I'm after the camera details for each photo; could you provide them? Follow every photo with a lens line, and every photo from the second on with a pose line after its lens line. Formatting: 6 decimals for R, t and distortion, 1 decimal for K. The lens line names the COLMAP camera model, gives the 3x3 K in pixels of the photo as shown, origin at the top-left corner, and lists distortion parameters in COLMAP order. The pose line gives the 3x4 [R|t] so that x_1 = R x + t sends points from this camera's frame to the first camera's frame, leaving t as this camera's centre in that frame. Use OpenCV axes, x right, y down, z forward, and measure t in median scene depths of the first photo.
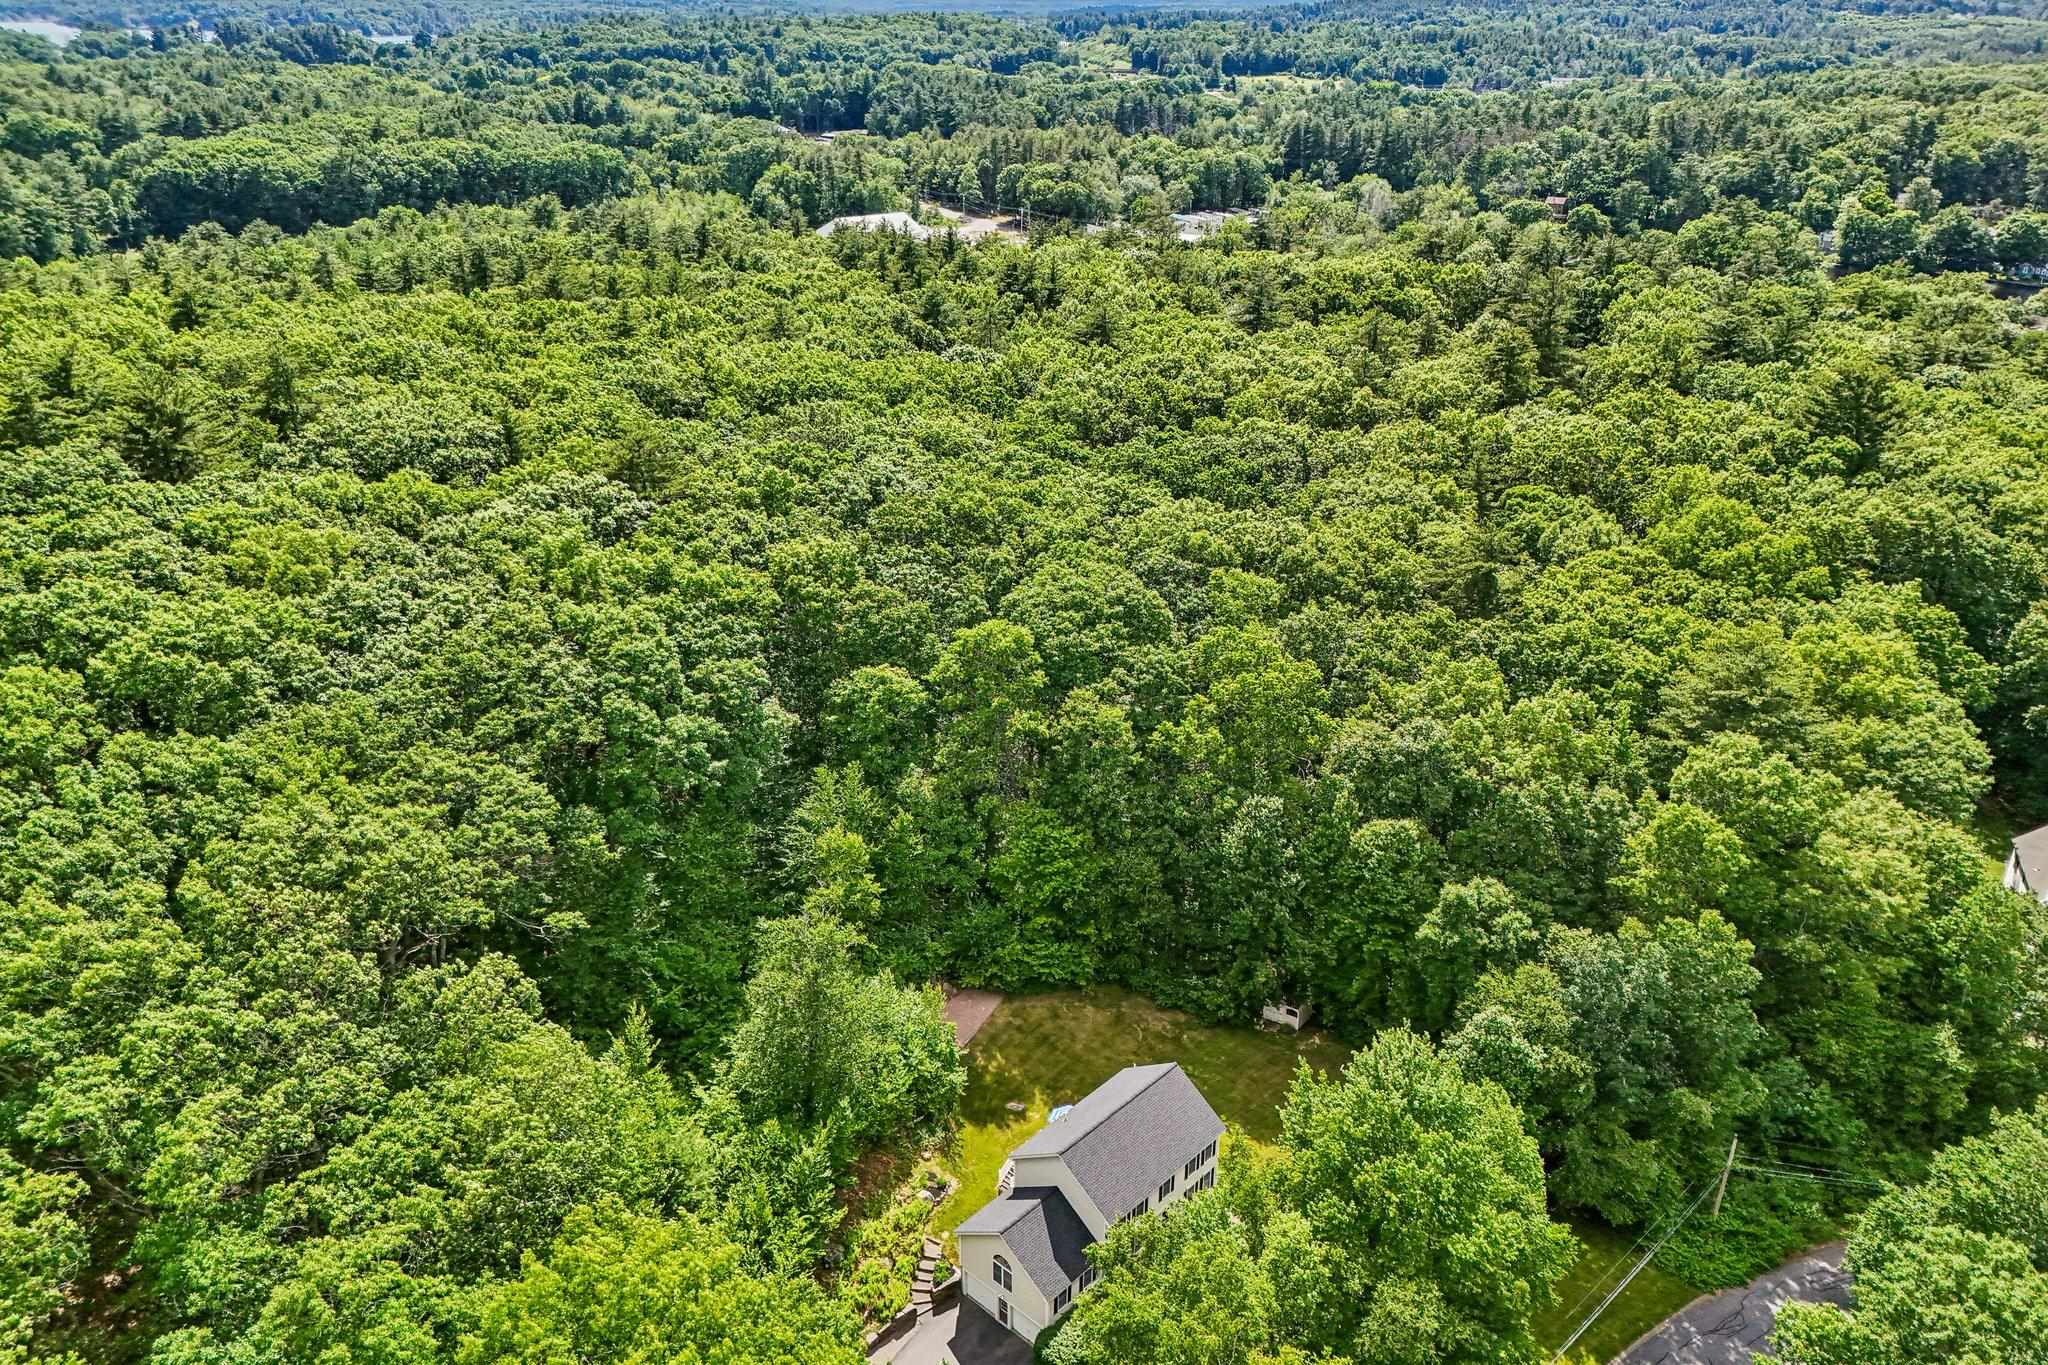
lens RADIAL K [[1489.4, 0, 1024.0], [0, 1489.4, 682.5], [0, 0, 1]] dist [0.062152, -0.062689]
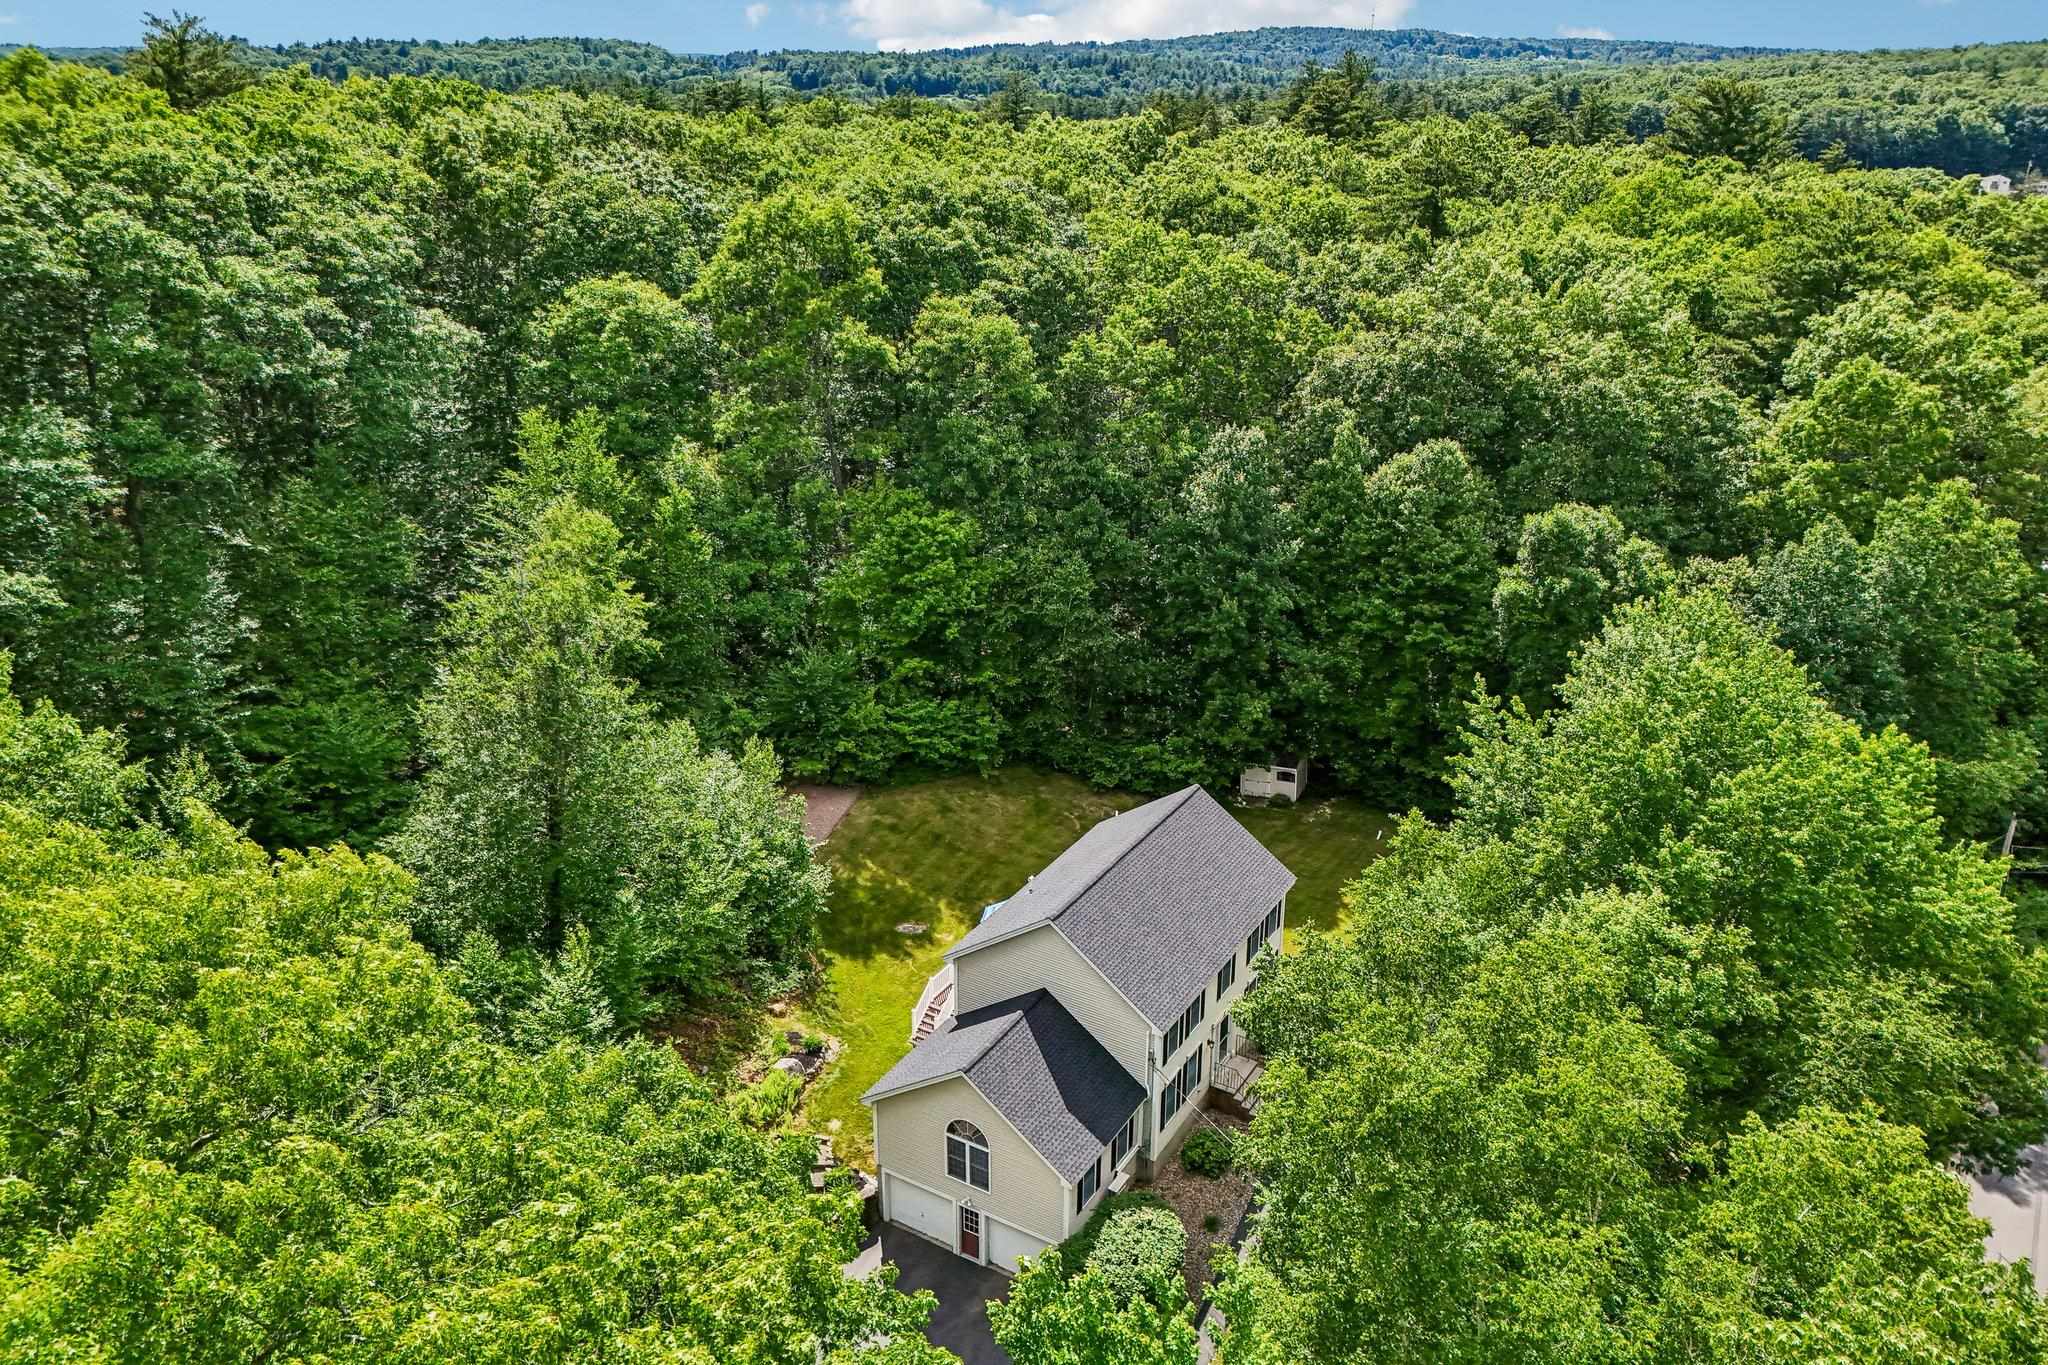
lens RADIAL K [[1472.2, 0, 1025.8], [0, 1472.2, 672.7], [0, 0, 1]] dist [0.105990, -0.114292]
pose [[0.976619, -0.078931, 0.199962, -0.047689], [0.088688, 0.995244, -0.040303, 0.138005], [-0.195830, 0.057095, 0.978974, 0.264818]]
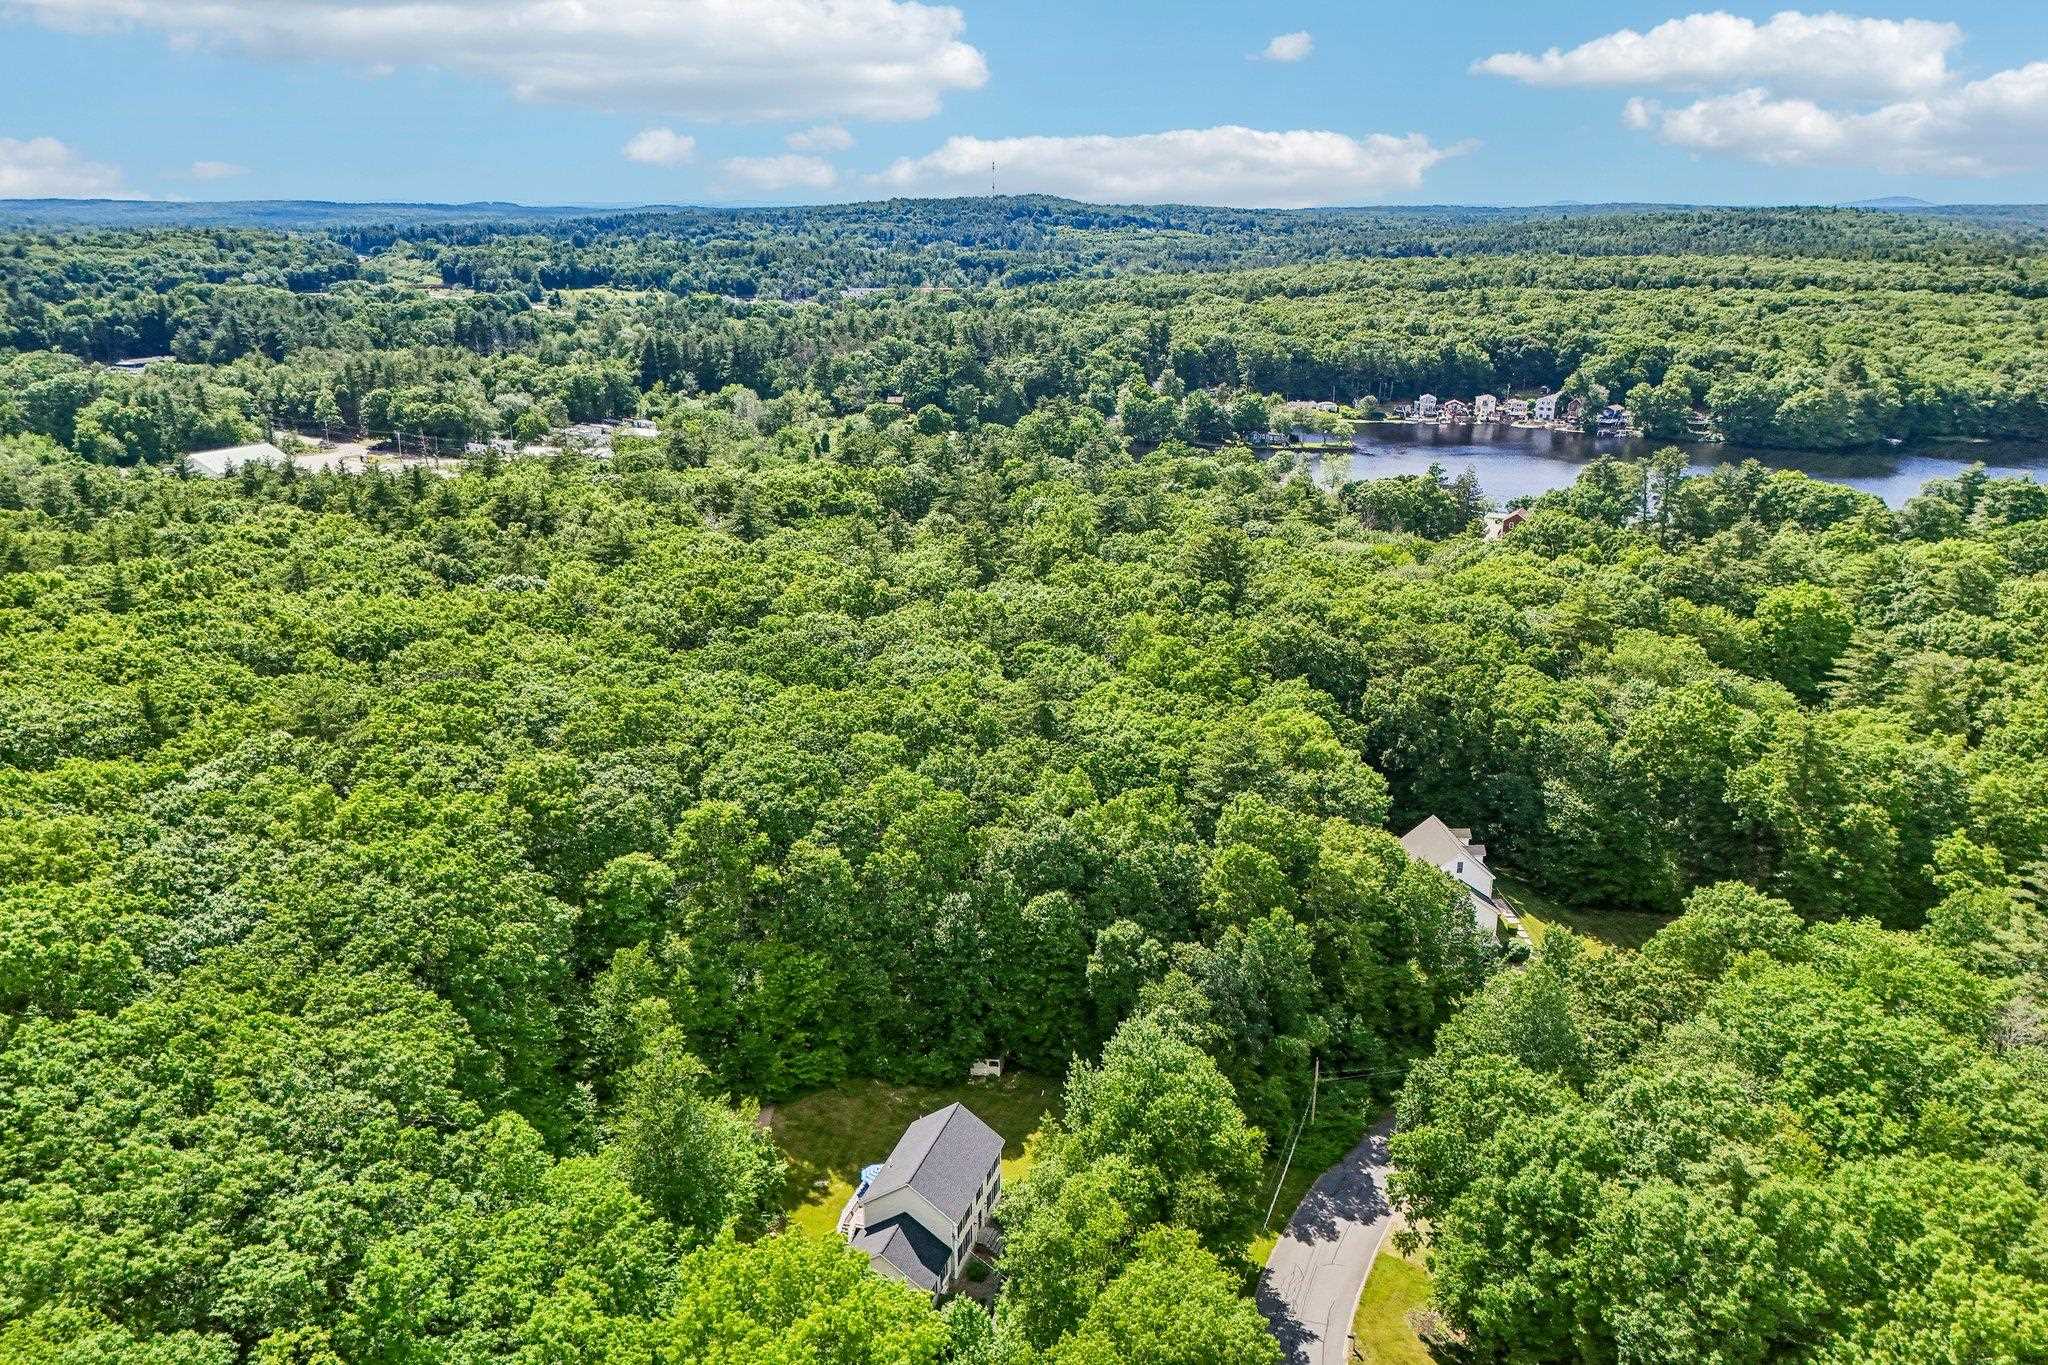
lens RADIAL K [[1493.0, 0, 1016.8], [0, 1493.0, 688.5], [0, 0, 1]] dist [0.096604, -0.133114]
pose [[0.904435, -0.131378, 0.405878, -0.205102], [0.177780, 0.980923, -0.078641, 0.006893], [-0.387804, 0.143283, 0.910537, -0.163616]]
